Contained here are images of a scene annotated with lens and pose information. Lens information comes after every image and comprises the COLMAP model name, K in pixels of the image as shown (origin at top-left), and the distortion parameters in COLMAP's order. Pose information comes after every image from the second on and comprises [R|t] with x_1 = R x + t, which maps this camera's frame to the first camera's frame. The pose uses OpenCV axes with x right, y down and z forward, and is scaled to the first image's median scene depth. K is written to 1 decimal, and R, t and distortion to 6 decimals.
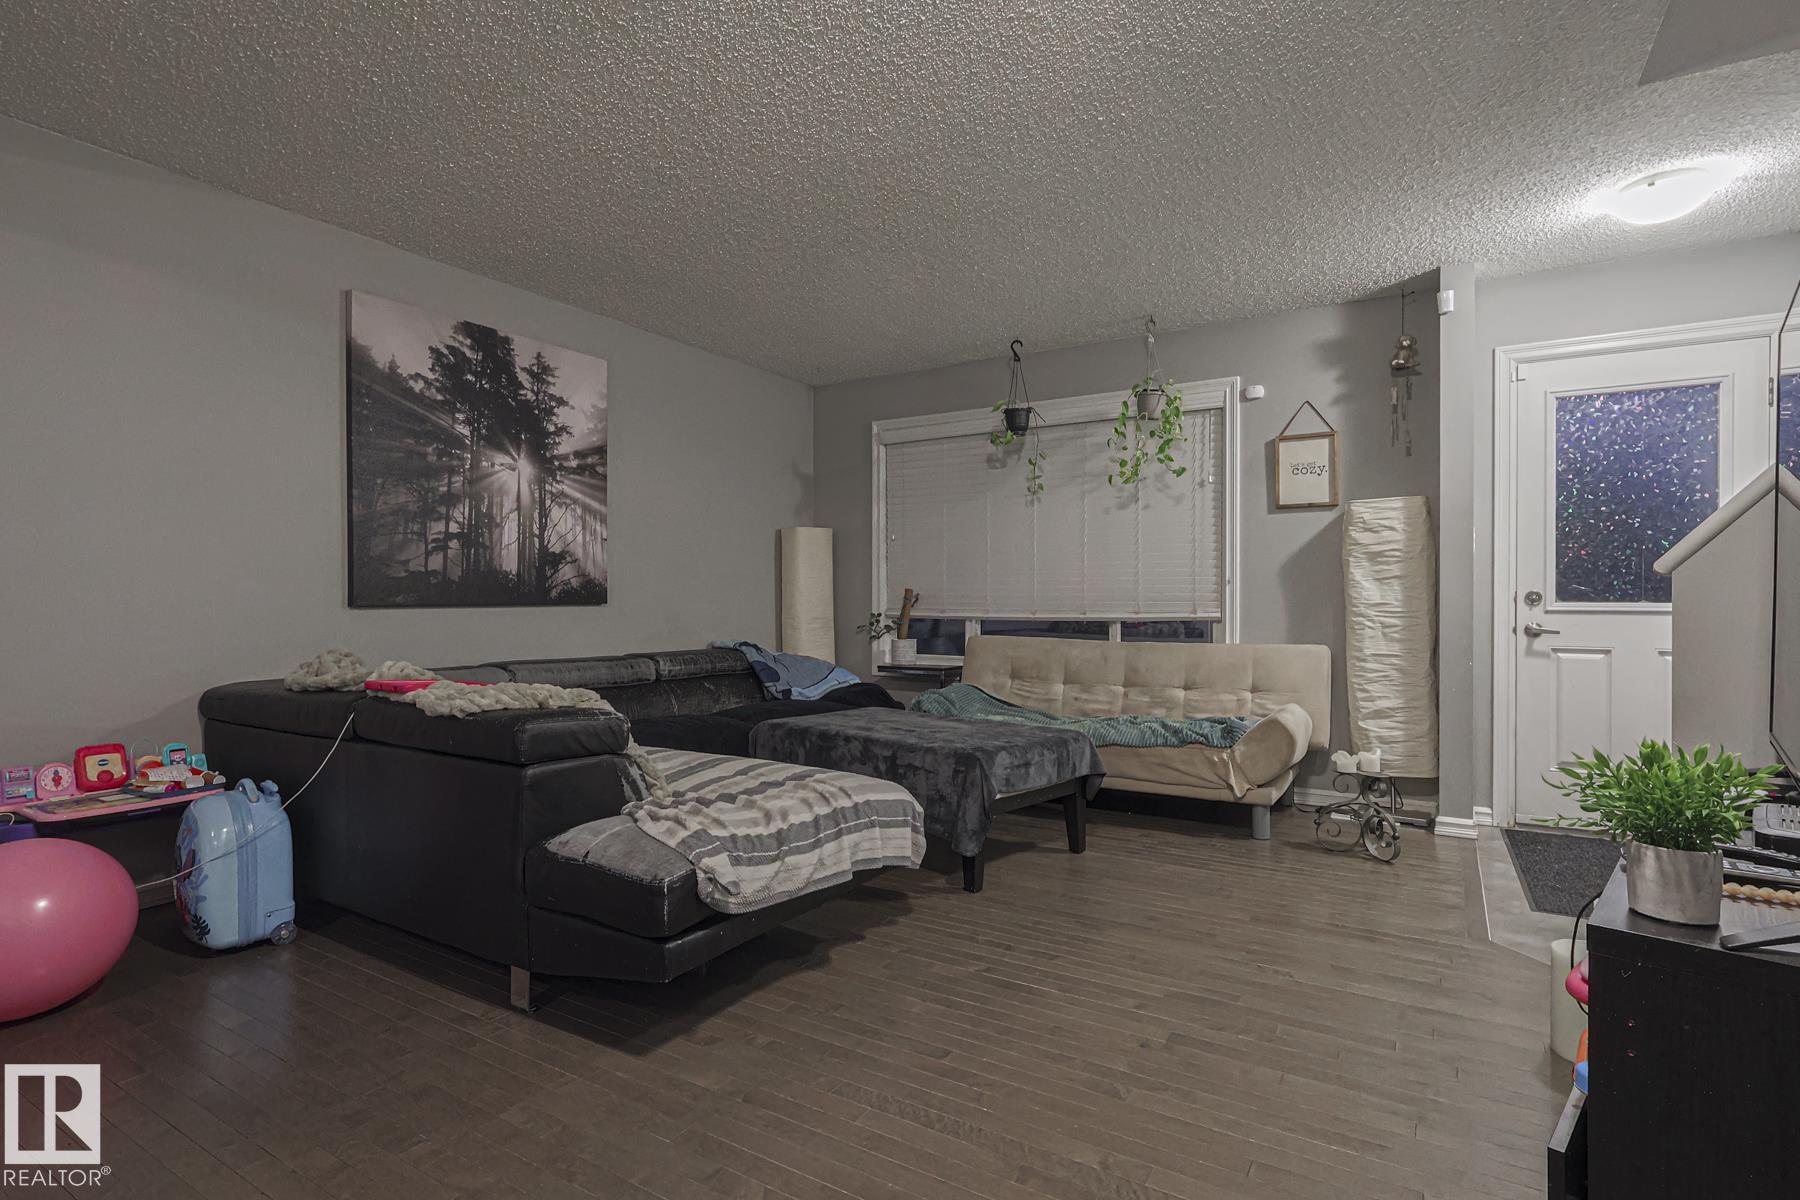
lens RADIAL K [[876.9, 0, 891.7], [0, 876.9, 596.2], [0, 0, 1]] dist [-0.002083, 0.000523]
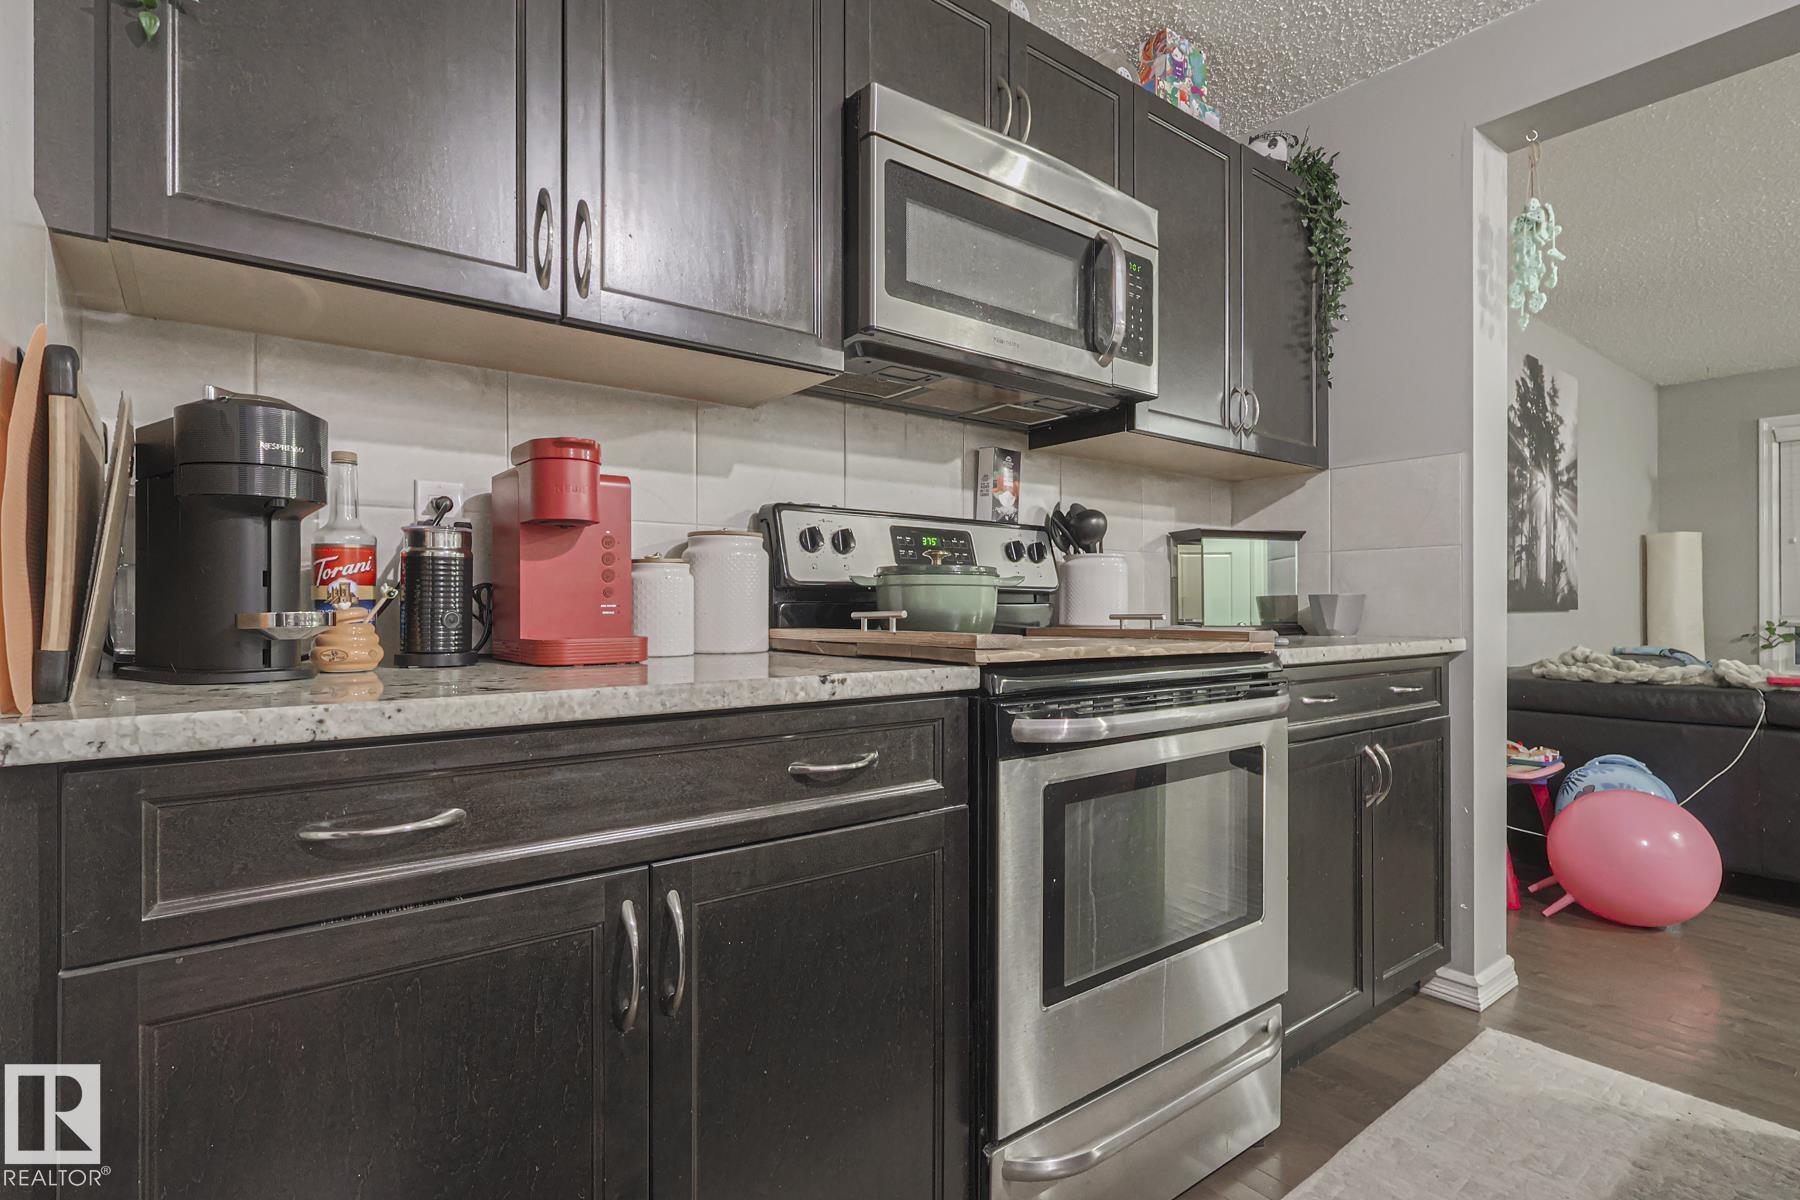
lens RADIAL K [[876.9, 0, 891.7], [0, 876.9, 596.2], [0, 0, 1]] dist [-0.002083, 0.000523]
pose [[0.936344, -0.001599, -0.351080, -0.758393], [-0.001032, 0.999973, -0.007308, 0.000454], [0.351082, 0.007205, 0.936317, -0.280722]]
